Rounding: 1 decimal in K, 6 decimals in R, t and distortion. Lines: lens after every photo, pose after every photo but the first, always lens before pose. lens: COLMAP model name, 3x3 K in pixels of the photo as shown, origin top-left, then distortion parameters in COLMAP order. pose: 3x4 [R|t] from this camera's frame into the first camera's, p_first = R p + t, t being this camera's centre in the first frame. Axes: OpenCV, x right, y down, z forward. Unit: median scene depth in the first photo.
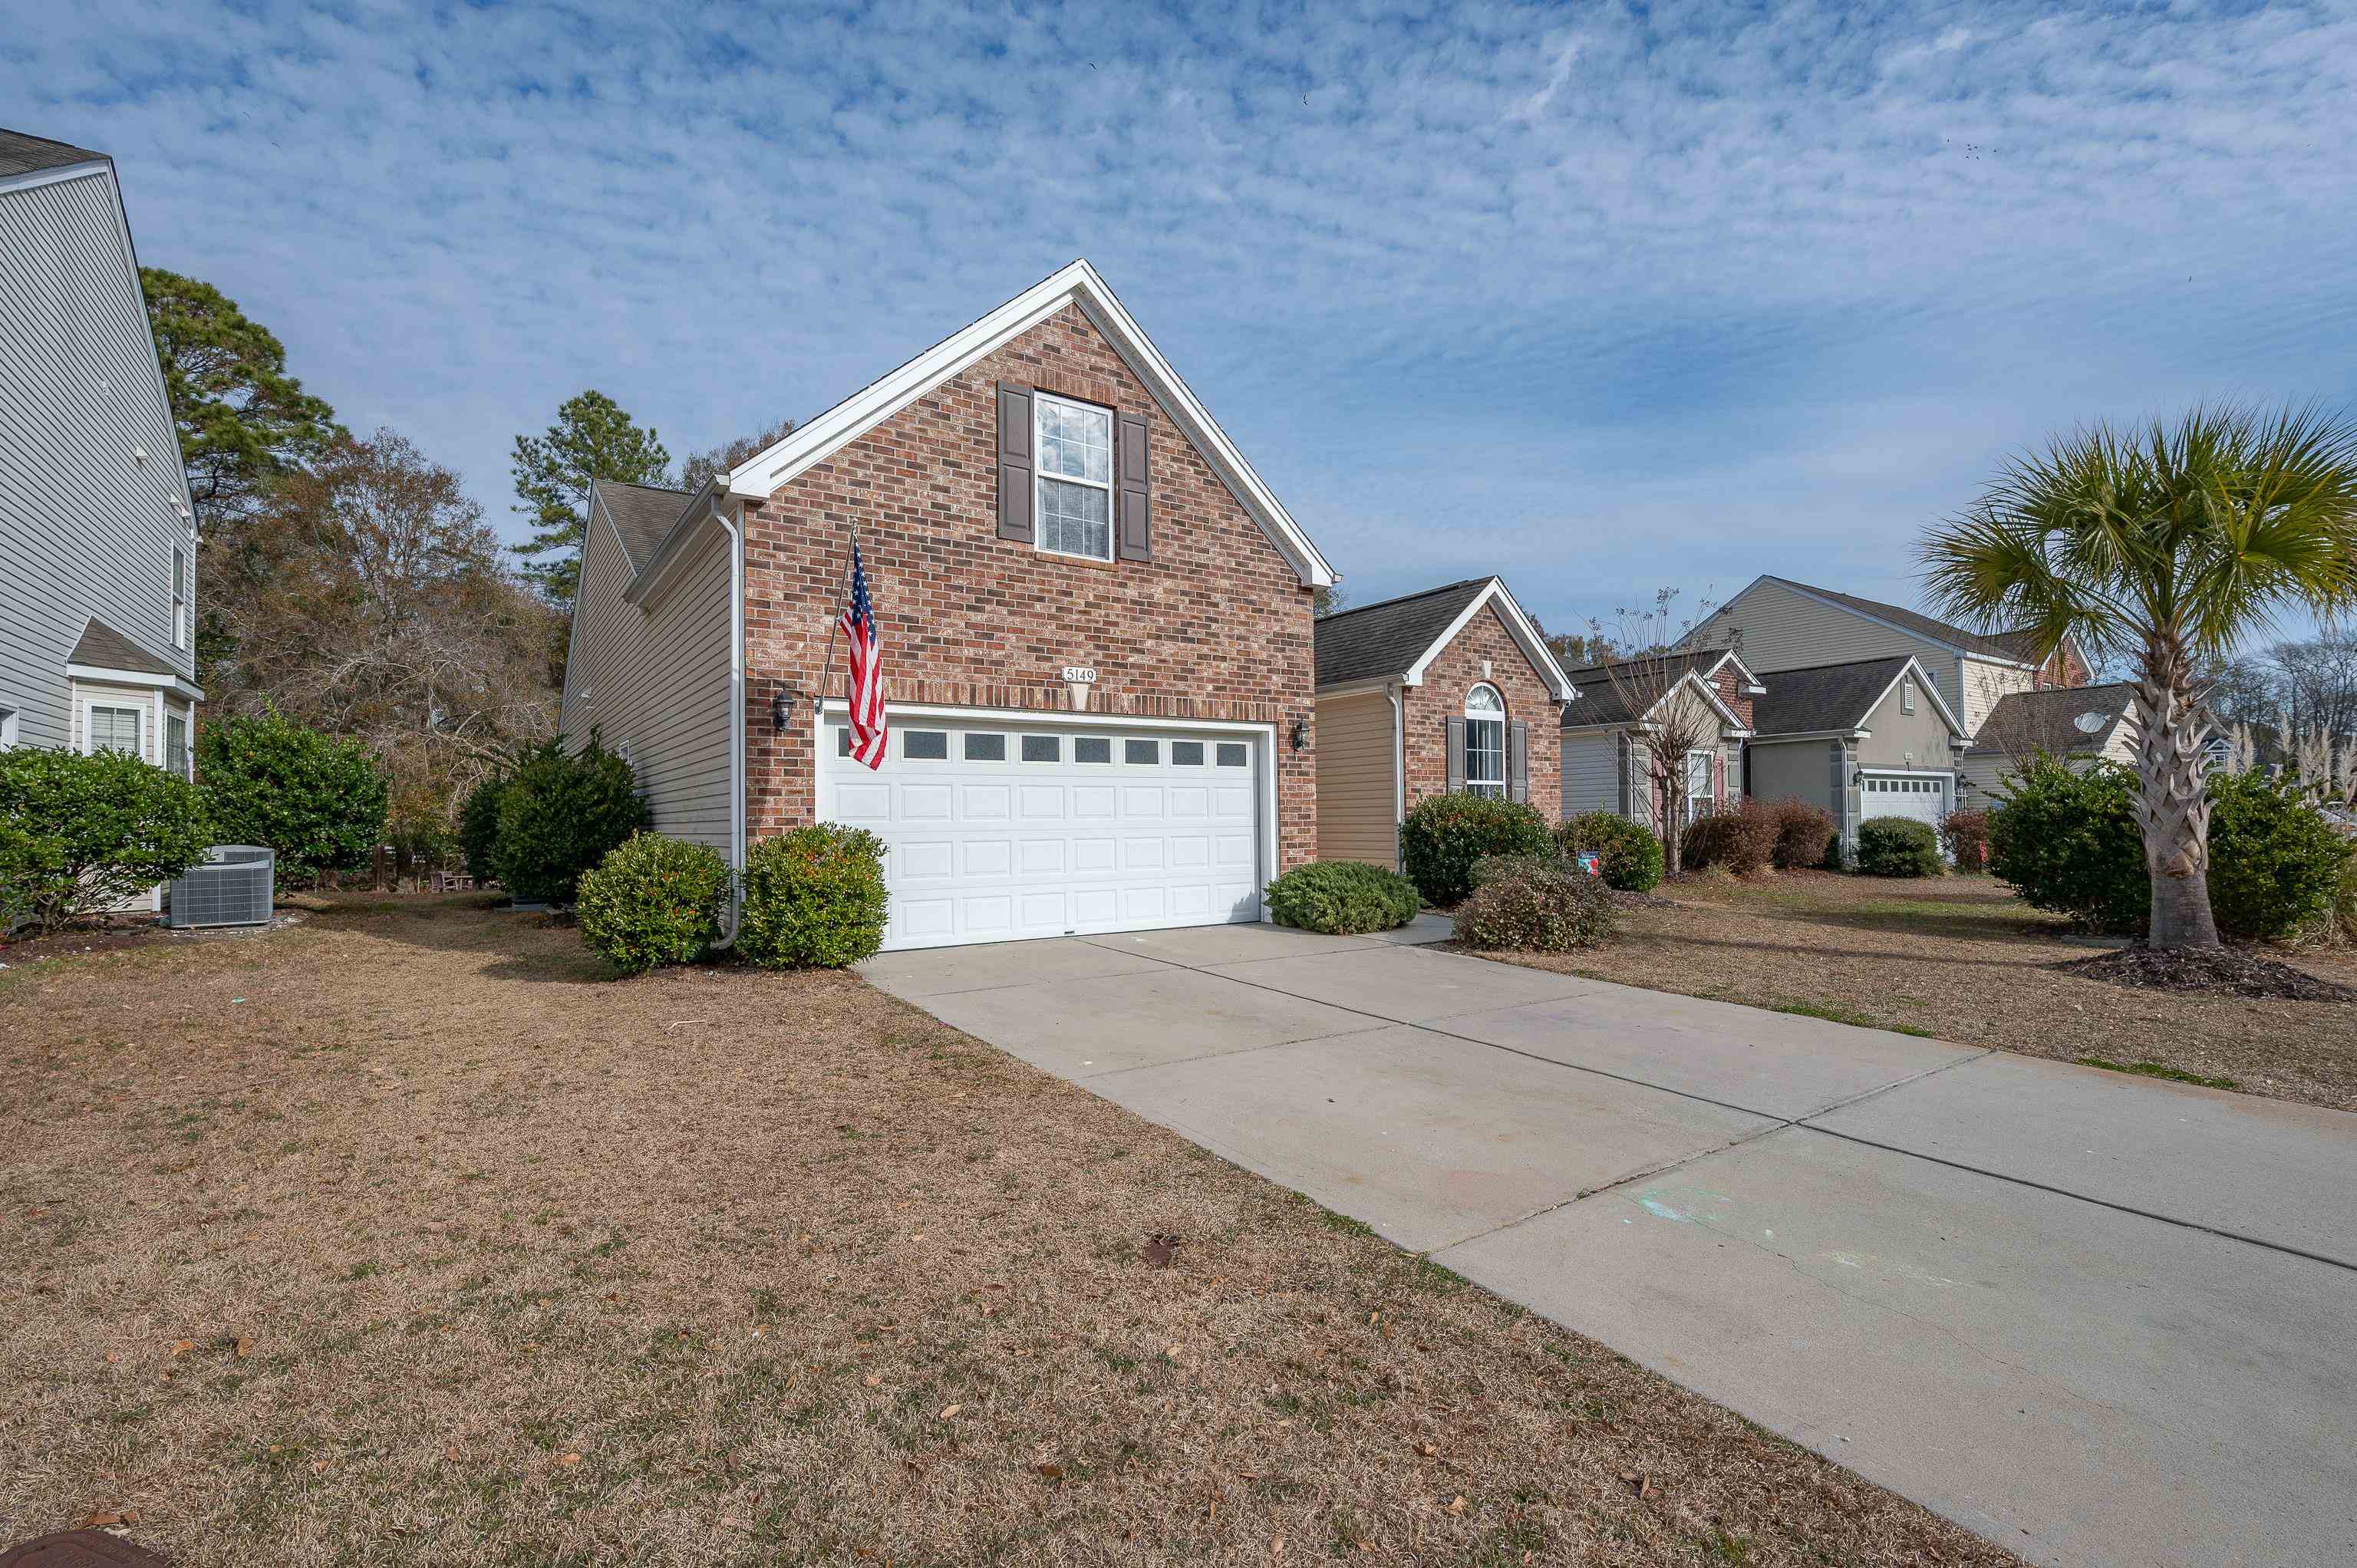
lens RADIAL K [[1039.4, 0, 1199.1], [0, 1039.4, 796.2], [0, 0, 1]] dist [-0.002124, 0.000401]
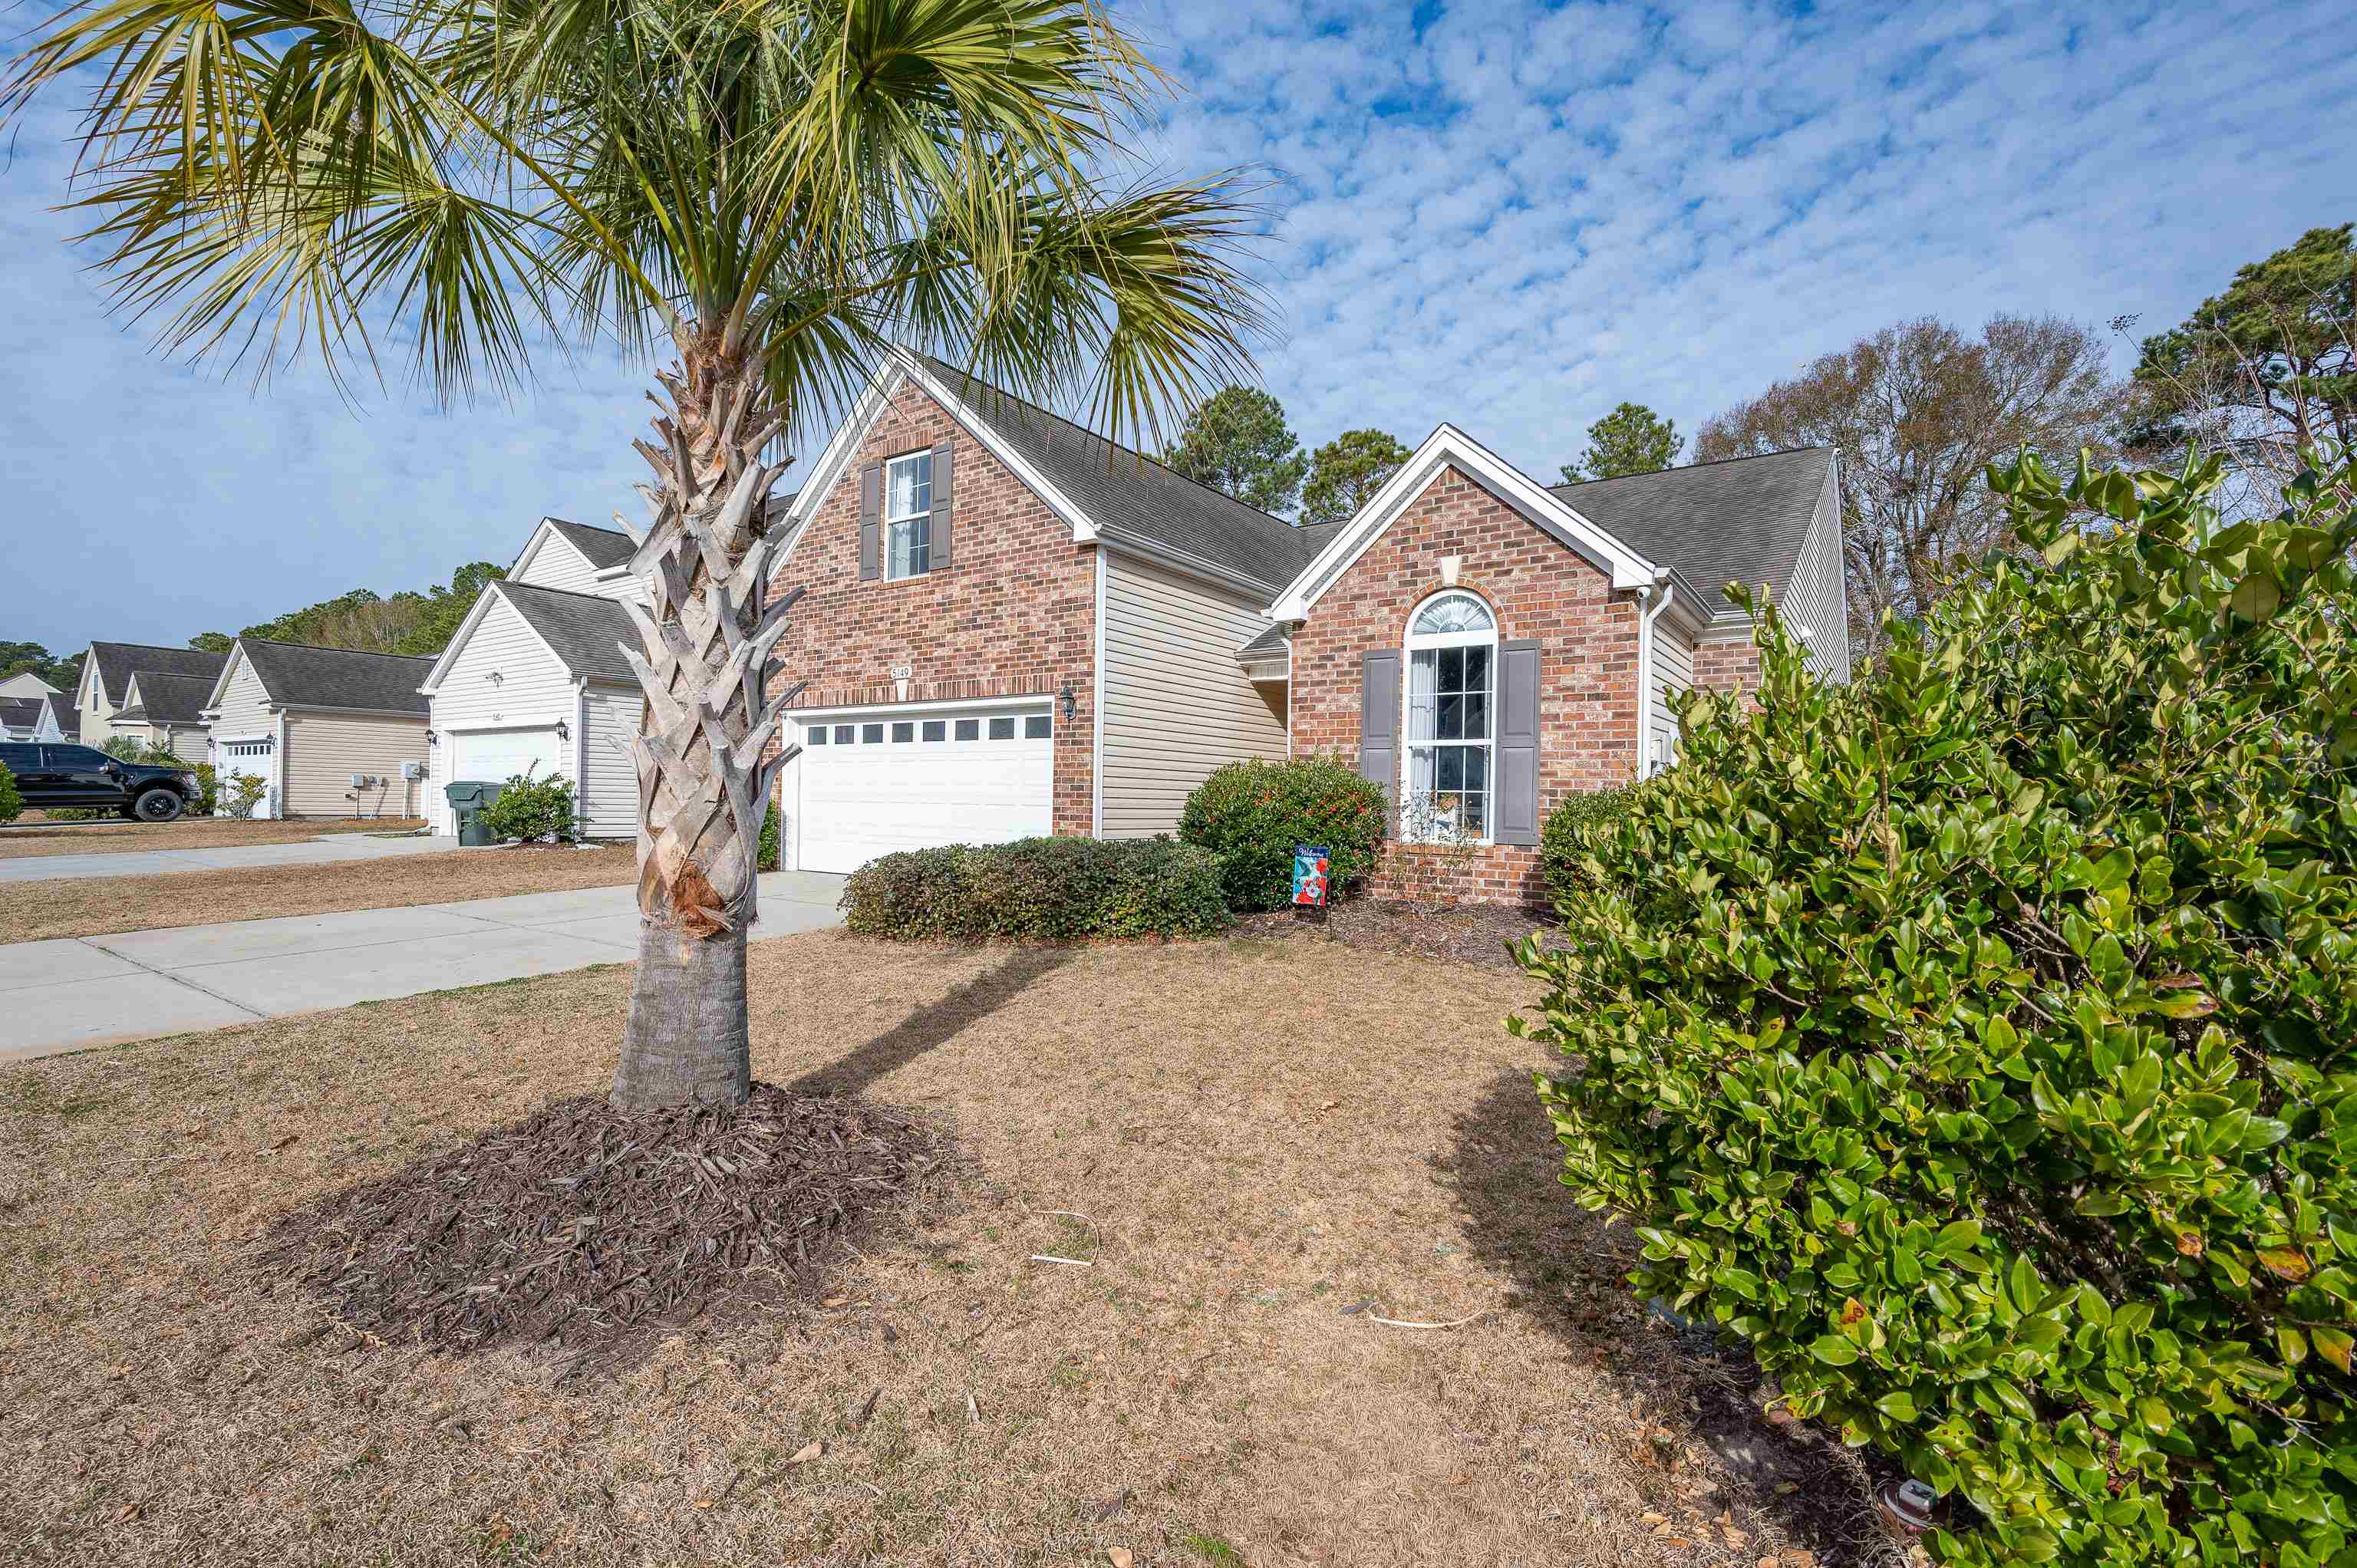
lens RADIAL K [[1039.4, 0, 1195.0], [0, 1039.4, 787.1], [0, 0, 1]] dist [-0.002124, 0.000401]
pose [[0.368689, 0.000928, -0.929552, 1.094307], [0.003915, 0.999989, 0.002551, 0.018251], [0.929544, -0.004580, 0.368682, 0.798822]]
